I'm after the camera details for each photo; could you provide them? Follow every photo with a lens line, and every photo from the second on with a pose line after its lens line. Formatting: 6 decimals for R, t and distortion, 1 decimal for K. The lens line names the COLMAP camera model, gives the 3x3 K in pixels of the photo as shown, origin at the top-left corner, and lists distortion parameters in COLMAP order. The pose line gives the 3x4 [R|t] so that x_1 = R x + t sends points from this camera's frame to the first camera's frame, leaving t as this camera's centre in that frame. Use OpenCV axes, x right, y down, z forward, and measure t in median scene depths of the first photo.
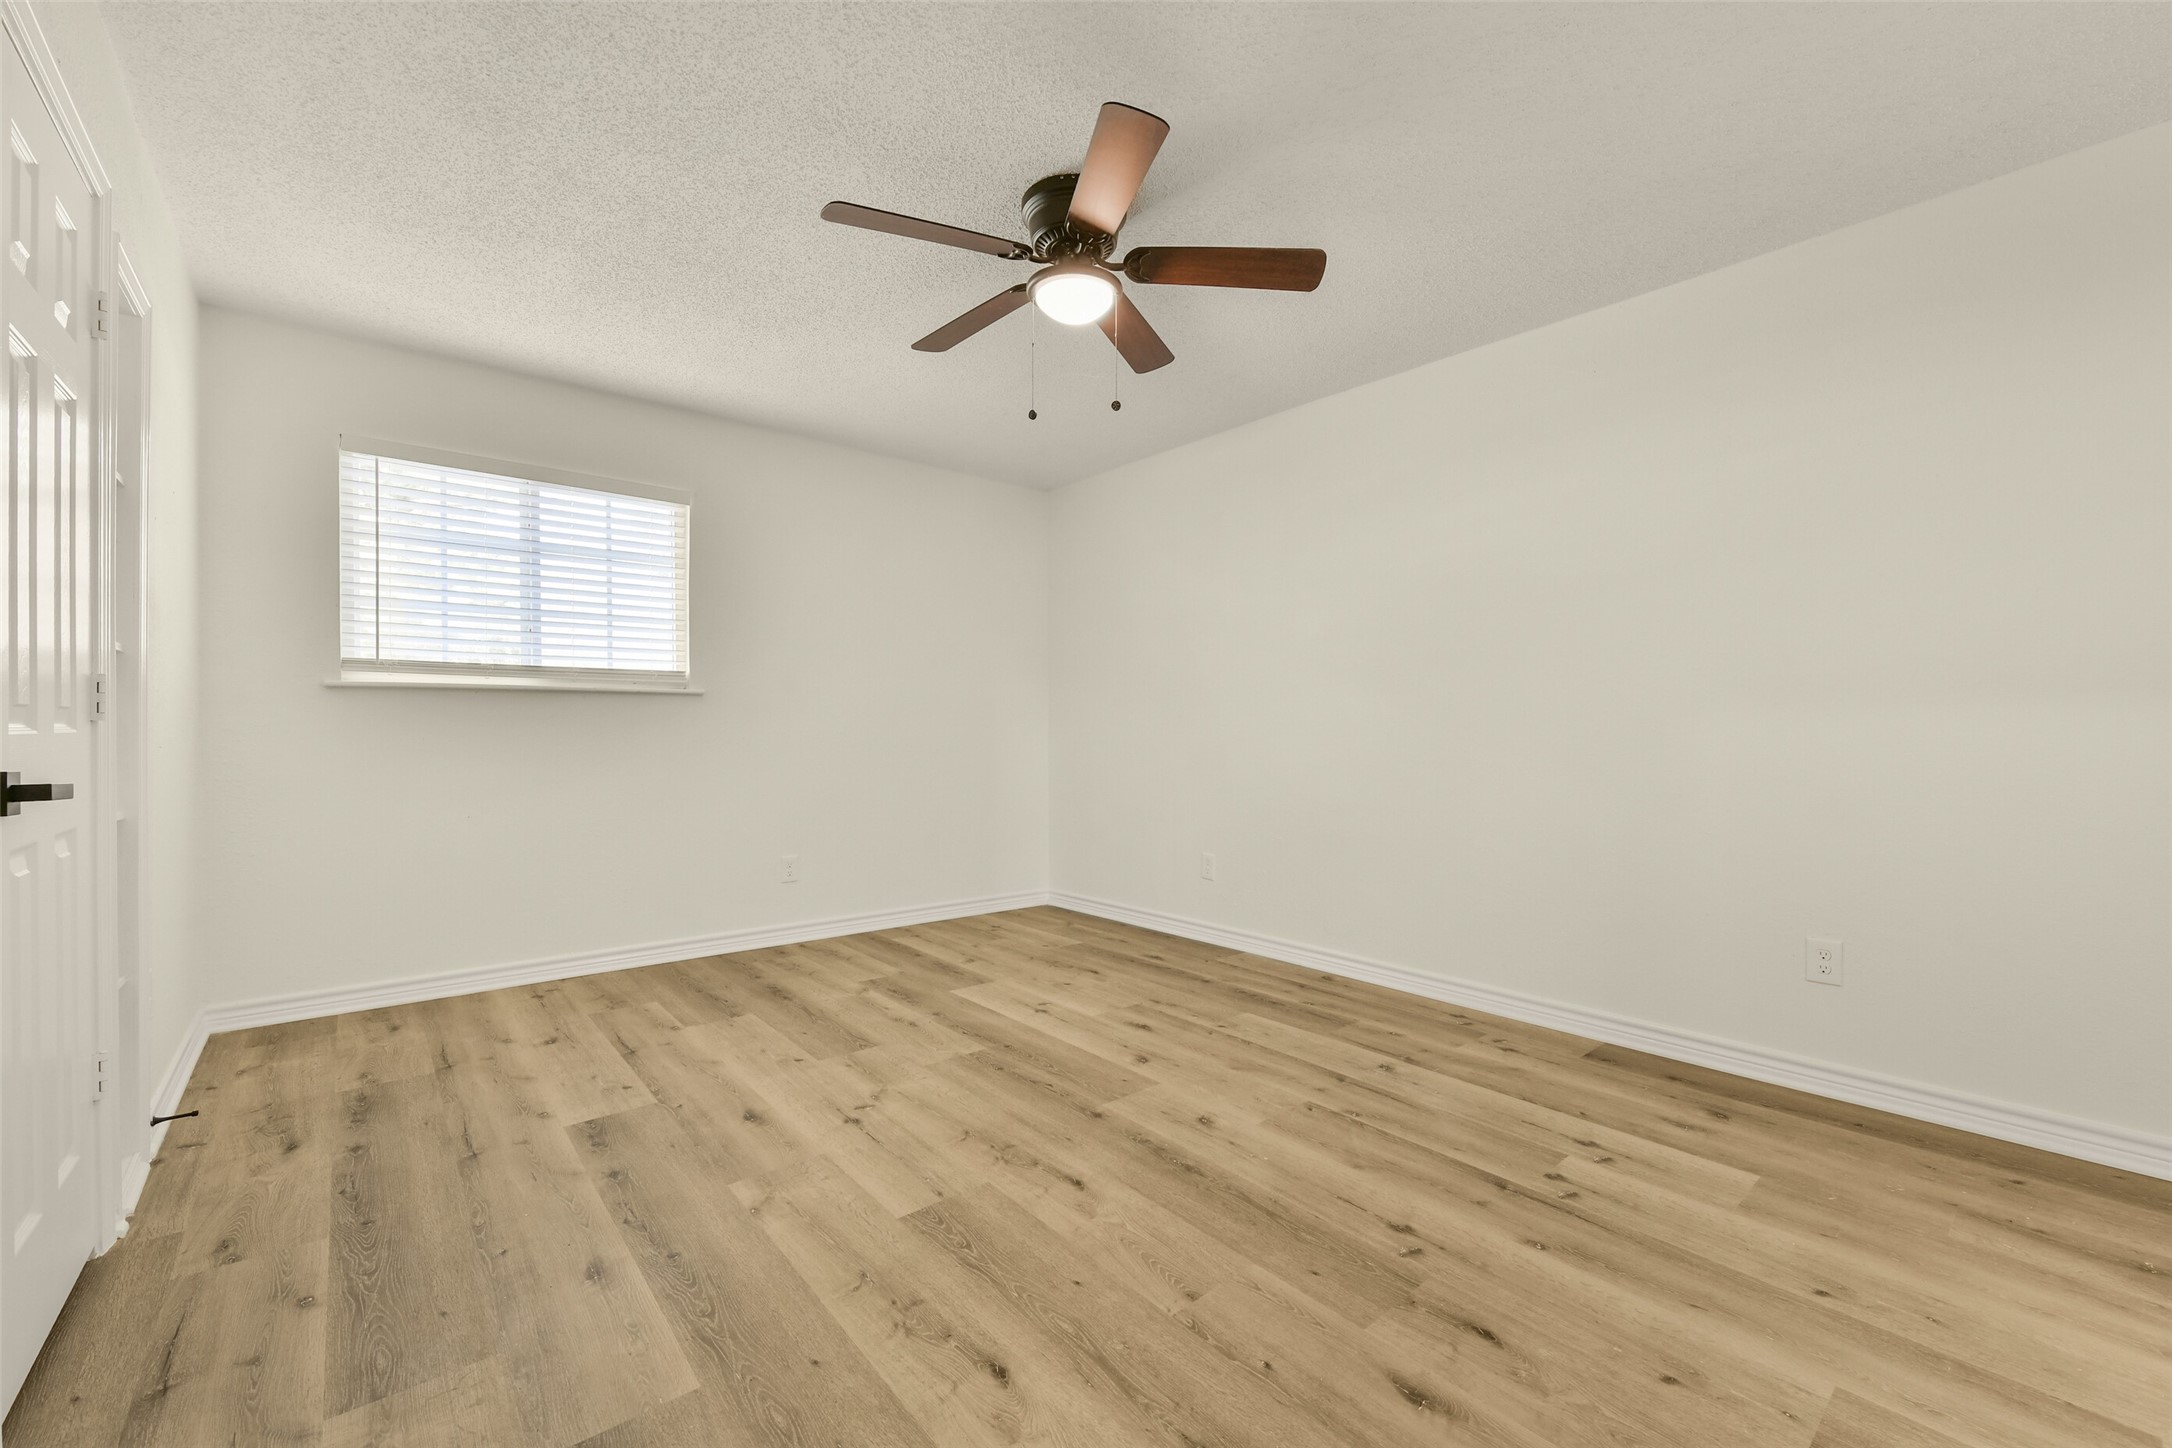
lens RADIAL K [[881.1, 0, 1086.3], [0, 881.1, 738.6], [0, 0, 1]] dist [-0.011697, -0.000306]
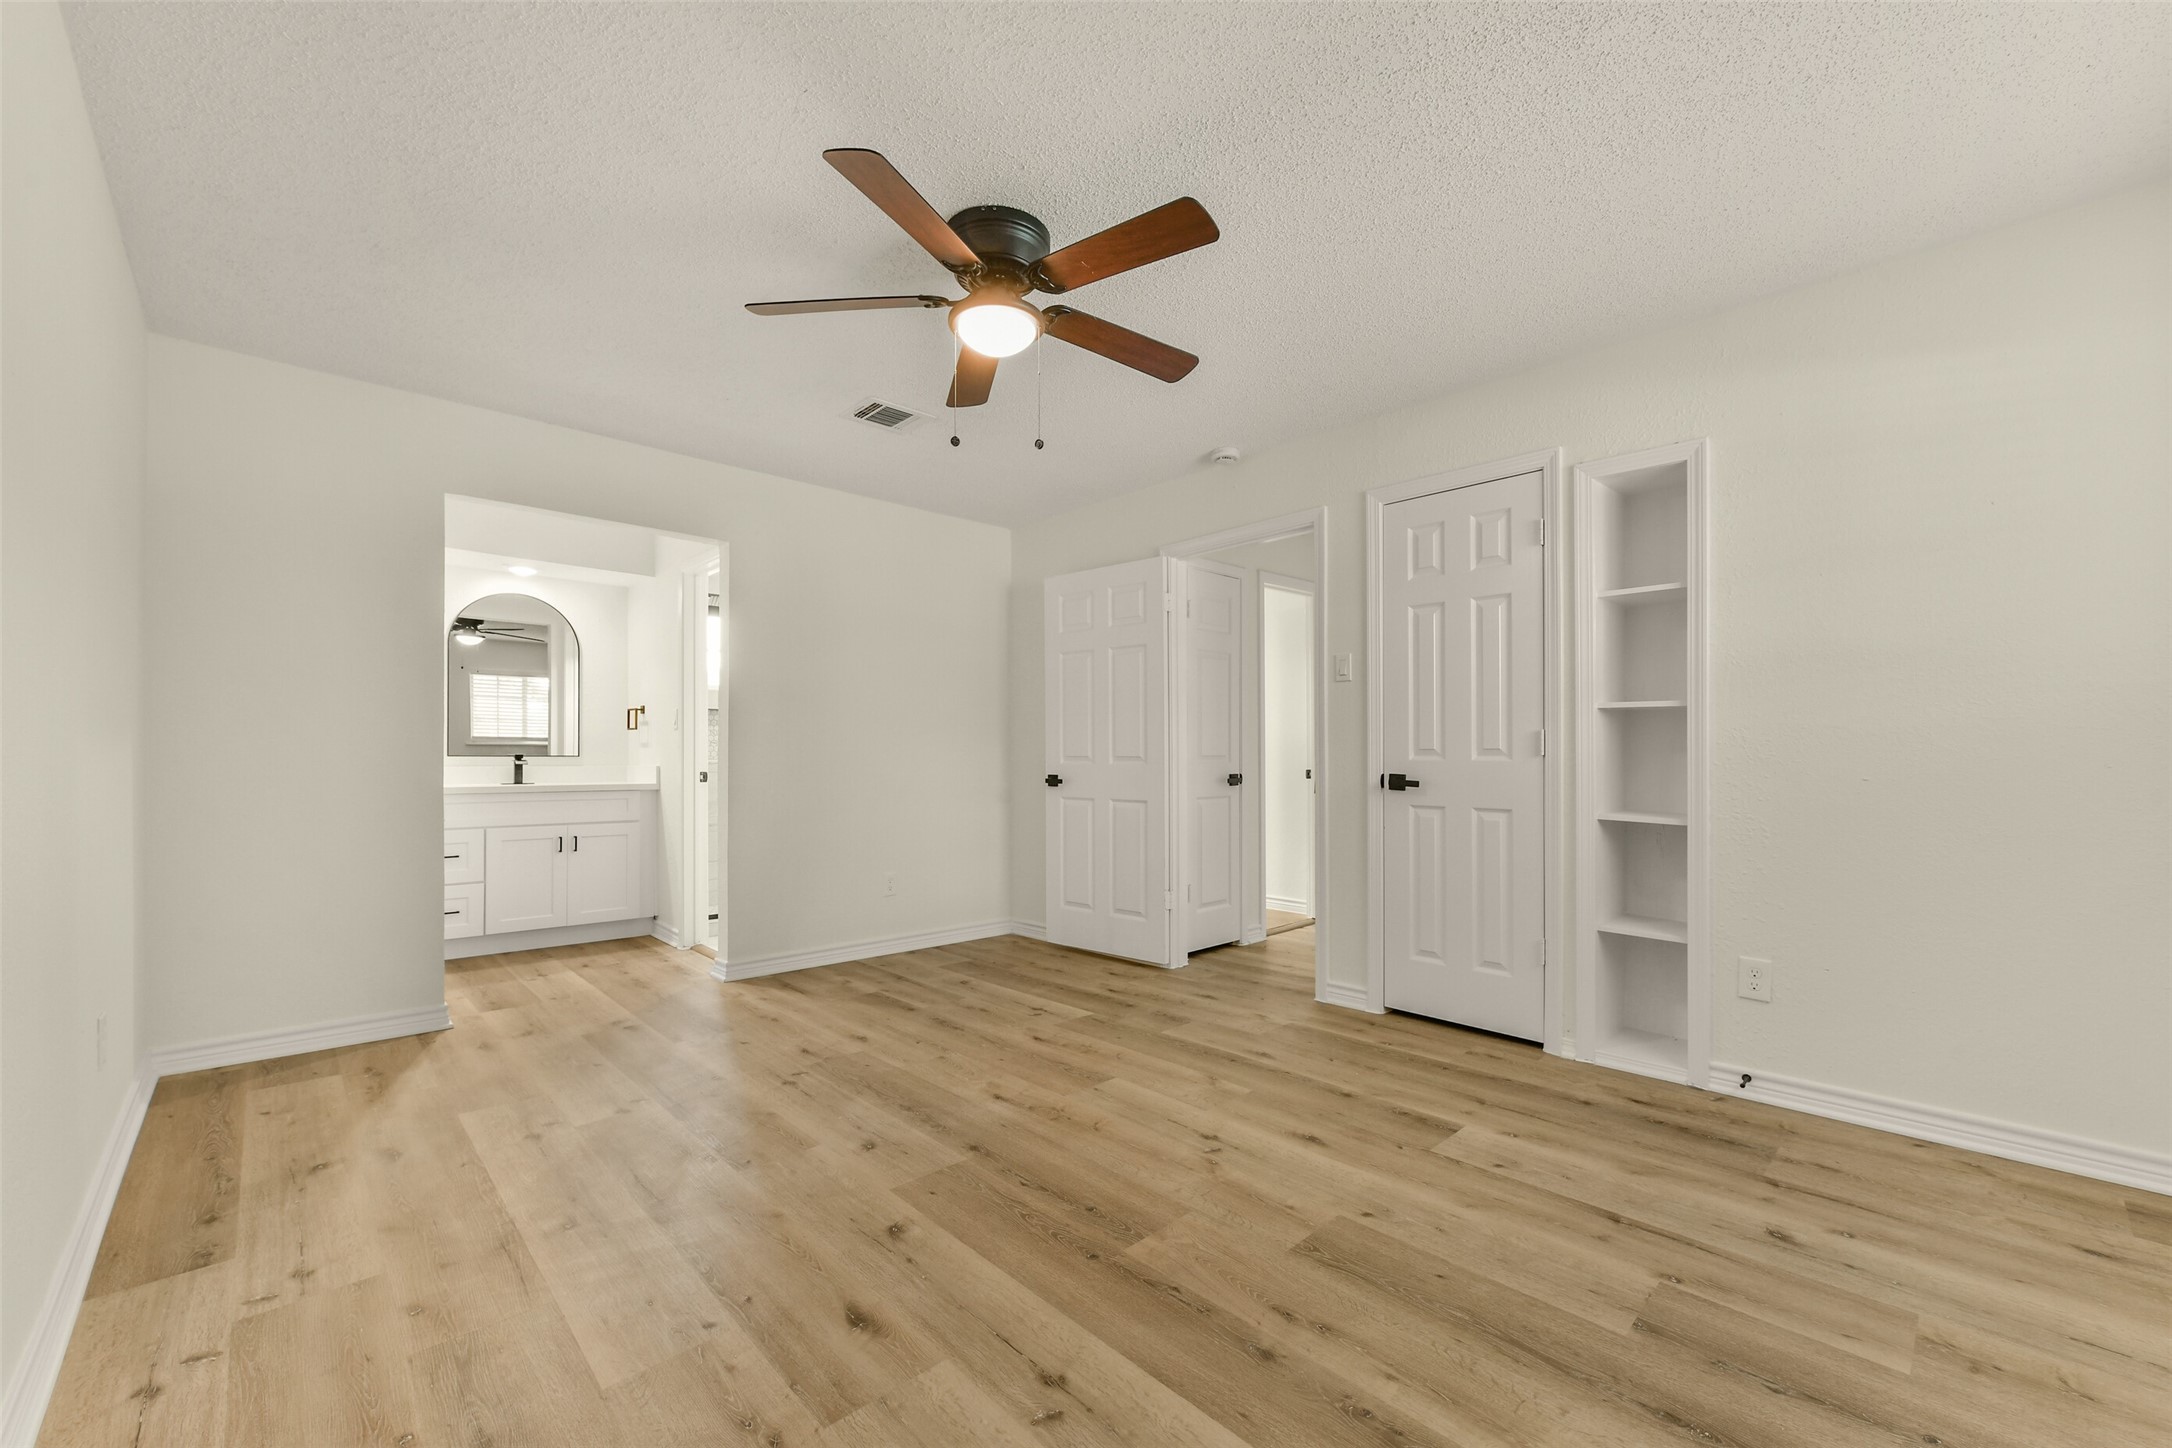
lens RADIAL K [[881.1, 0, 1088.0], [0, 881.1, 728.7], [0, 0, 1]] dist [-0.011697, -0.000306]
pose [[-0.998267, -0.001848, -0.058823, -0.055654], [-0.001206, 0.999939, -0.010949, -0.037977], [0.058840, -0.010859, -0.998208, 1.944771]]
